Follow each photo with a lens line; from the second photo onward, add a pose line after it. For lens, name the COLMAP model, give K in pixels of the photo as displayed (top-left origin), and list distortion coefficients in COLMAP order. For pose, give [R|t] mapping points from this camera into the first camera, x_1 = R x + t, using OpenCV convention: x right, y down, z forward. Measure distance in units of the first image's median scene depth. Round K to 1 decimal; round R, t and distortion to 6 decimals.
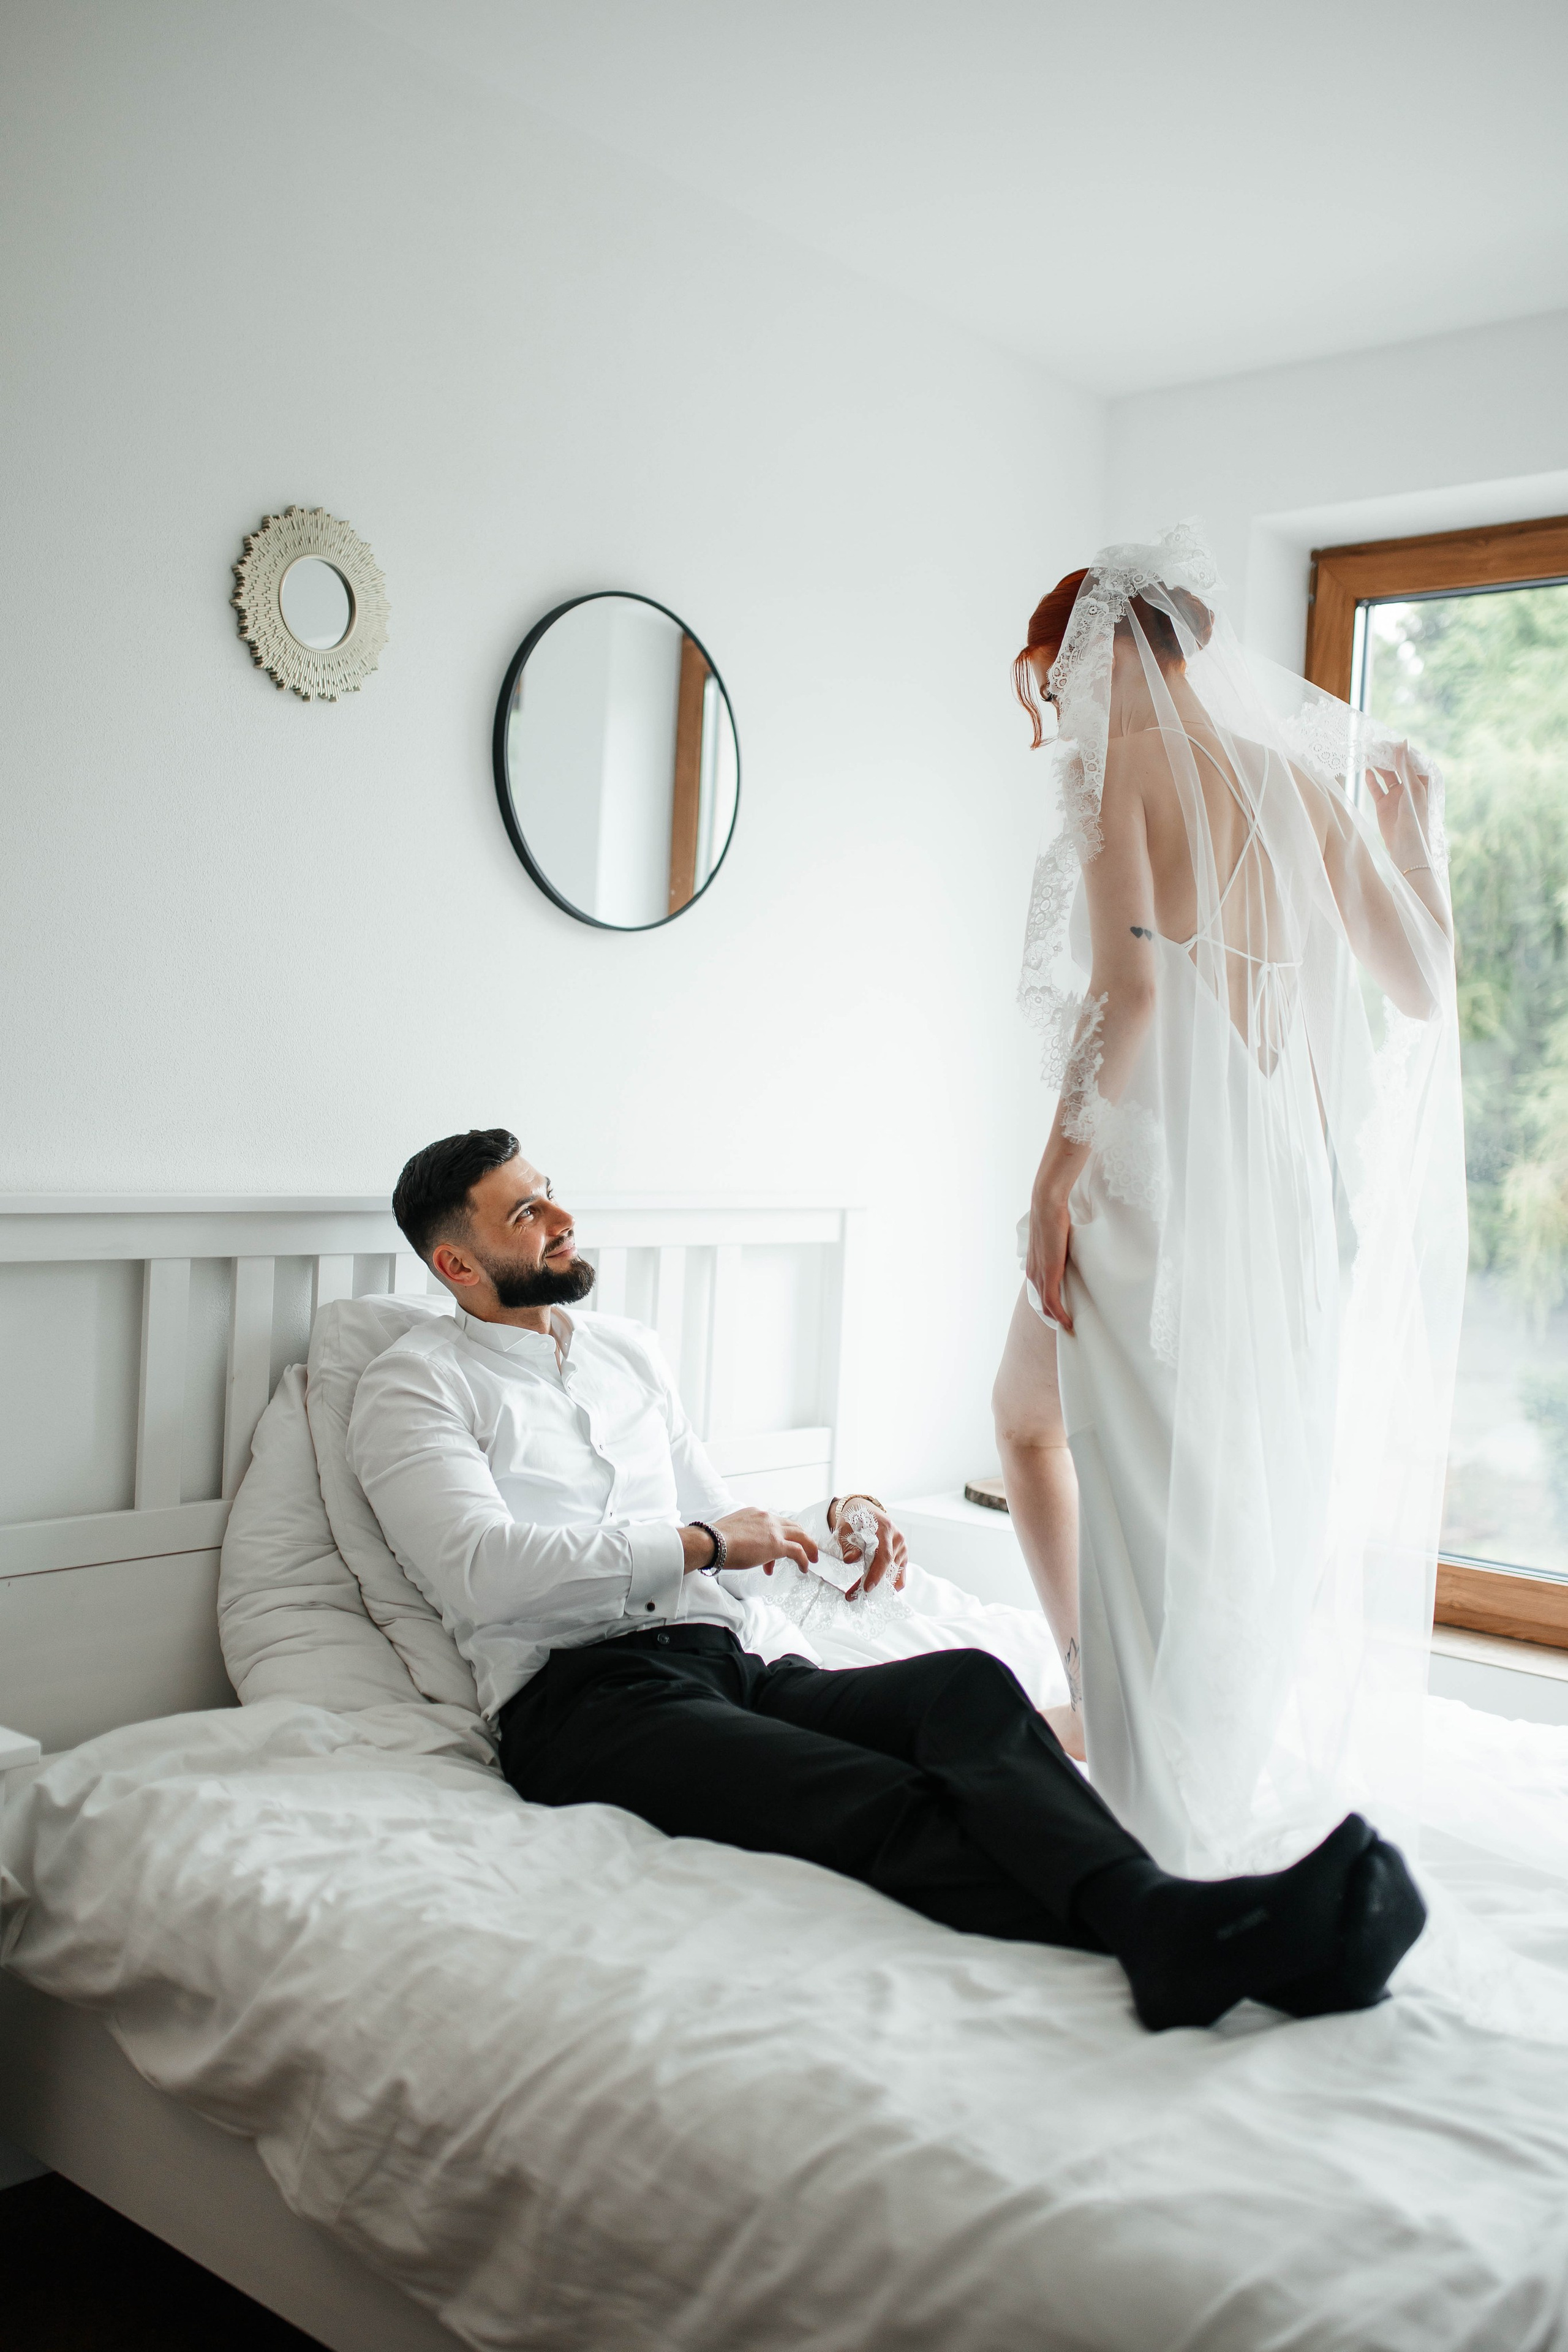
lens RADIAL K [[2245.3, 0, 781.8], [0, 2245.3, 1164.9], [0, 0, 1]] dist [-0.007312, 0.000000]
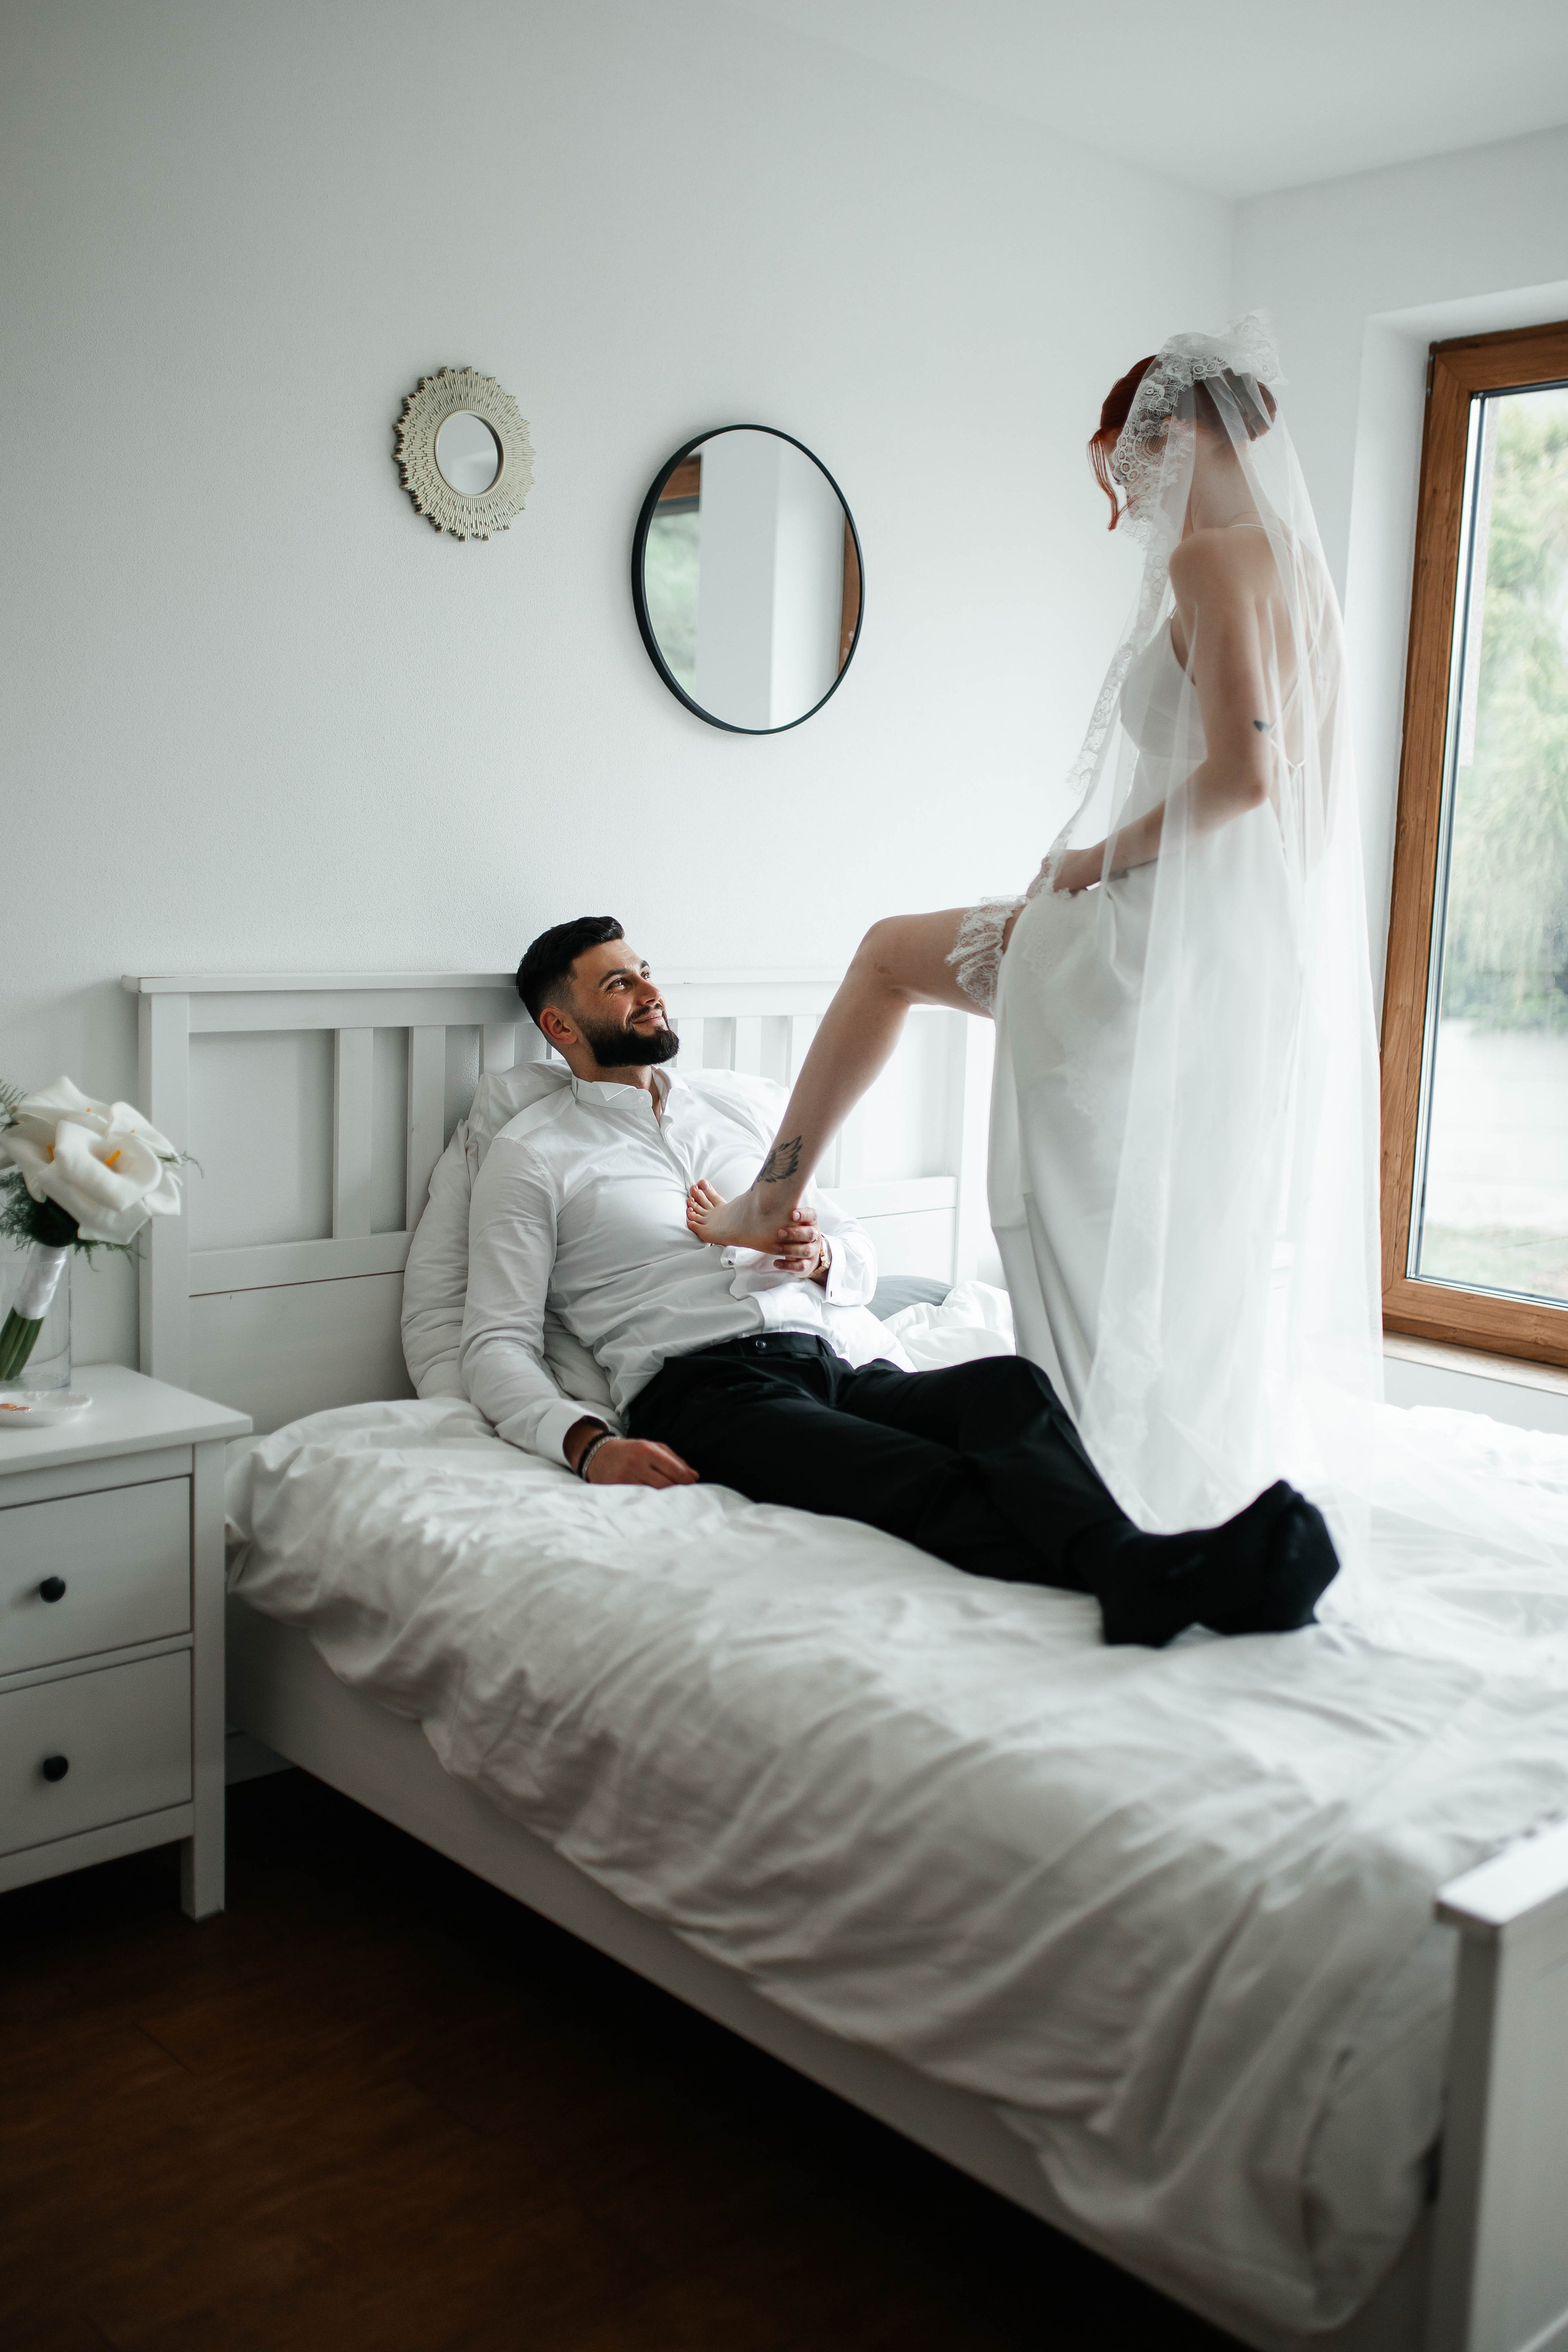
lens RADIAL K [[2245.3, 0, 793.5], [0, 2245.3, 1156.8], [0, 0, 1]] dist [-0.007312, 0.000000]
pose [[0.994137, 0.000608, -0.108124, 0.082524], [0.009995, 0.995186, 0.097491, -0.003950], [0.107662, -0.098000, 0.989346, -0.149405]]
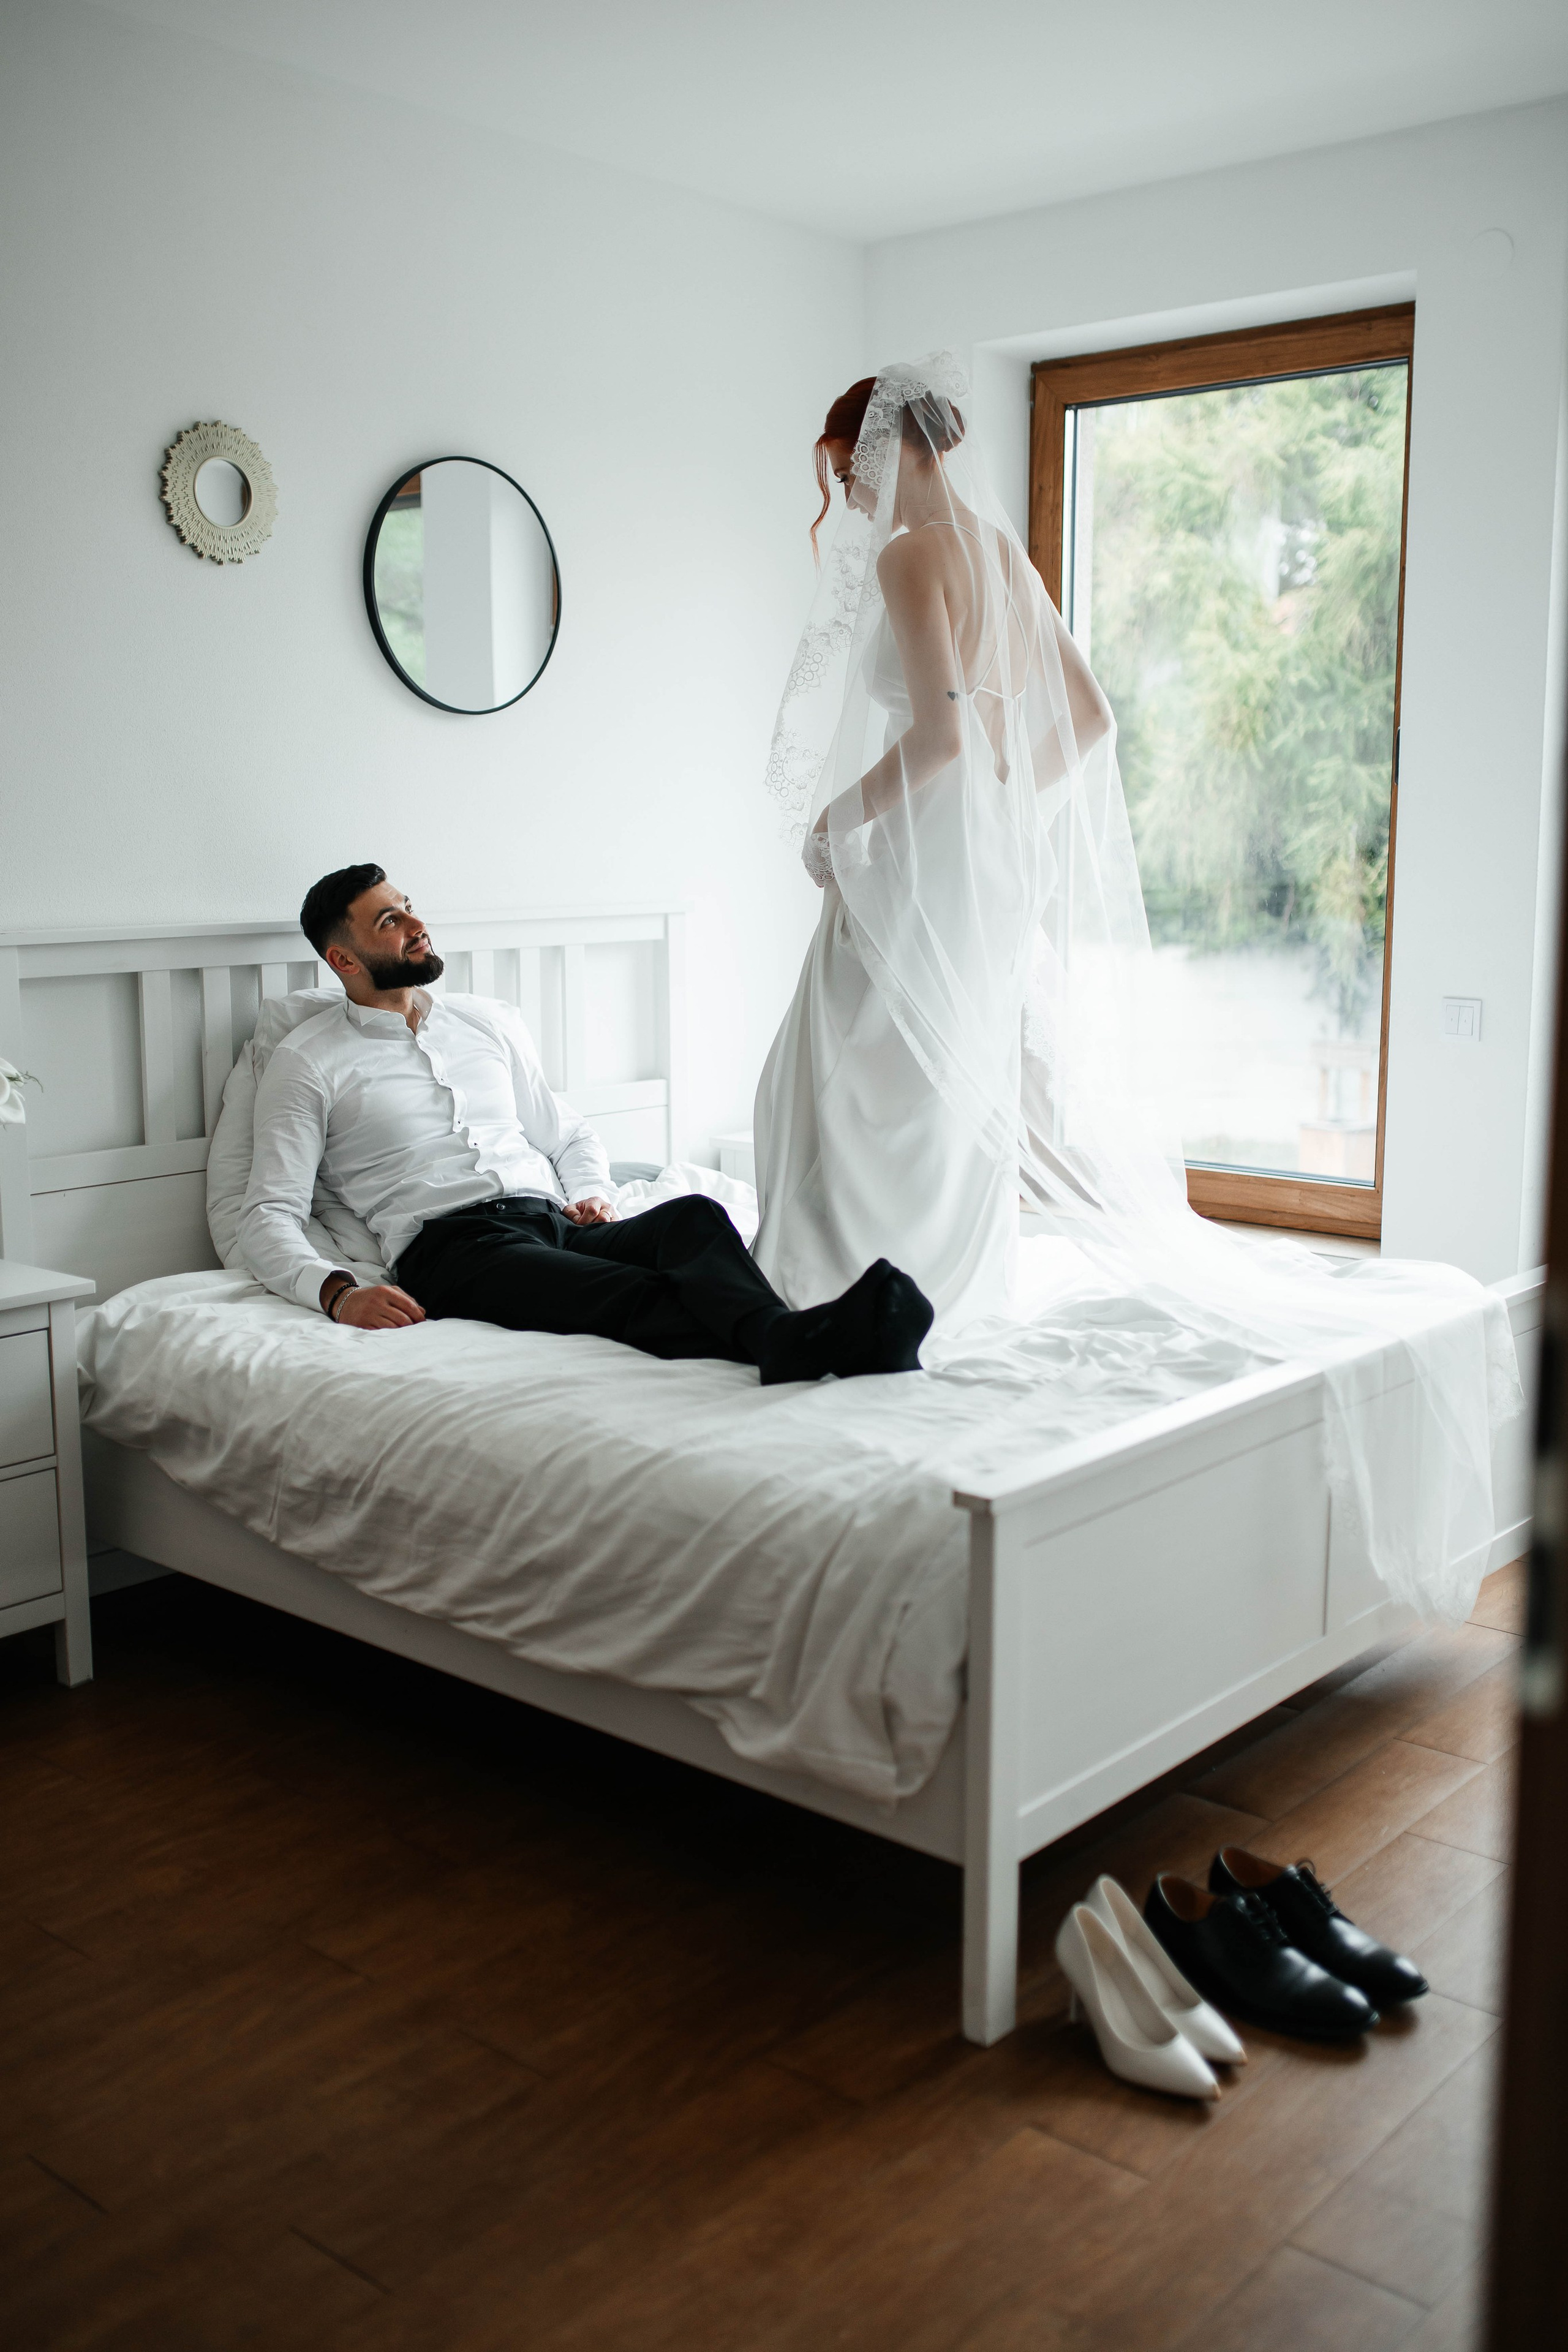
lens RADIAL K [[2245.3, 0, 777.5], [0, 2245.3, 1143.7], [0, 0, 1]] dist [-0.007312, 0.000000]
pose [[0.998659, -0.050671, -0.010573, 0.131452], [0.051553, 0.992000, 0.115236, 0.006262], [0.004650, -0.115626, 0.993282, -0.426323]]
